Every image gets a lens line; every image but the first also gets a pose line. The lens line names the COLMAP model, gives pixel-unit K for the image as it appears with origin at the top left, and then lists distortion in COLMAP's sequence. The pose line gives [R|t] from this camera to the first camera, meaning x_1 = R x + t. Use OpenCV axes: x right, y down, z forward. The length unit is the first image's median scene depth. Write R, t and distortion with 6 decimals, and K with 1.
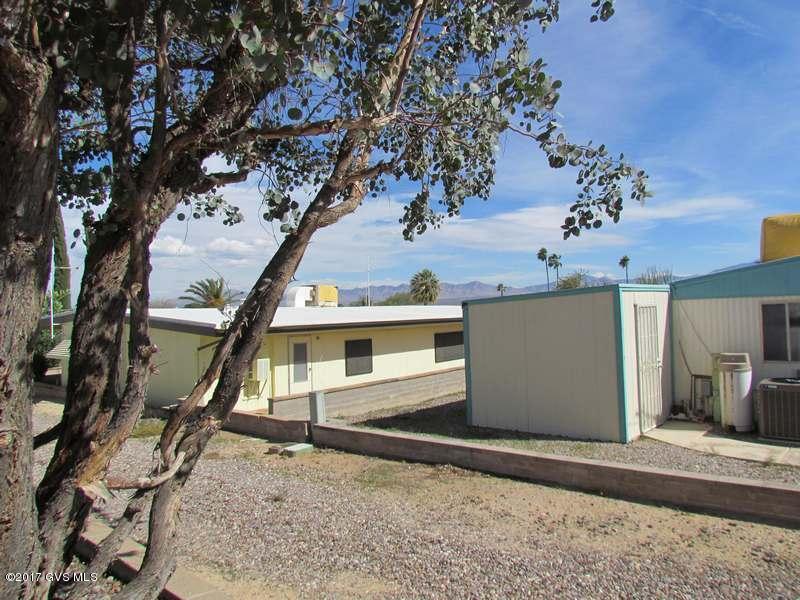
lens RADIAL K [[561.2, 0, 400.0], [0, 561.2, 300.0], [0, 0, 1]] dist [-0.046858, 0.029726]
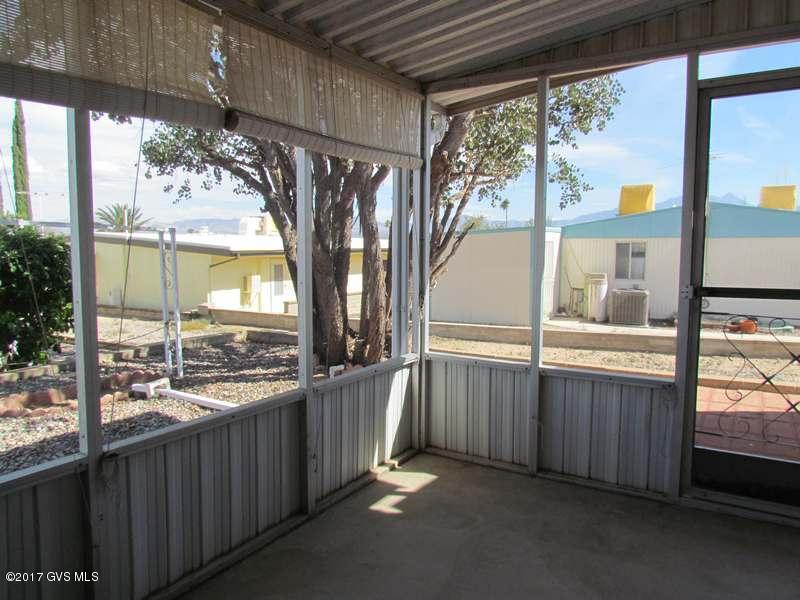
lens RADIAL K [[561.2, 0, 400.0], [0, 561.2, 300.0], [0, 0, 1]] dist [-0.046858, 0.029726]
pose [[0.978226, 0.008161, 0.207383, -0.272856], [-0.032364, 0.993001, 0.113586, 0.008979], [-0.205004, -0.117825, 0.971643, -0.430413]]
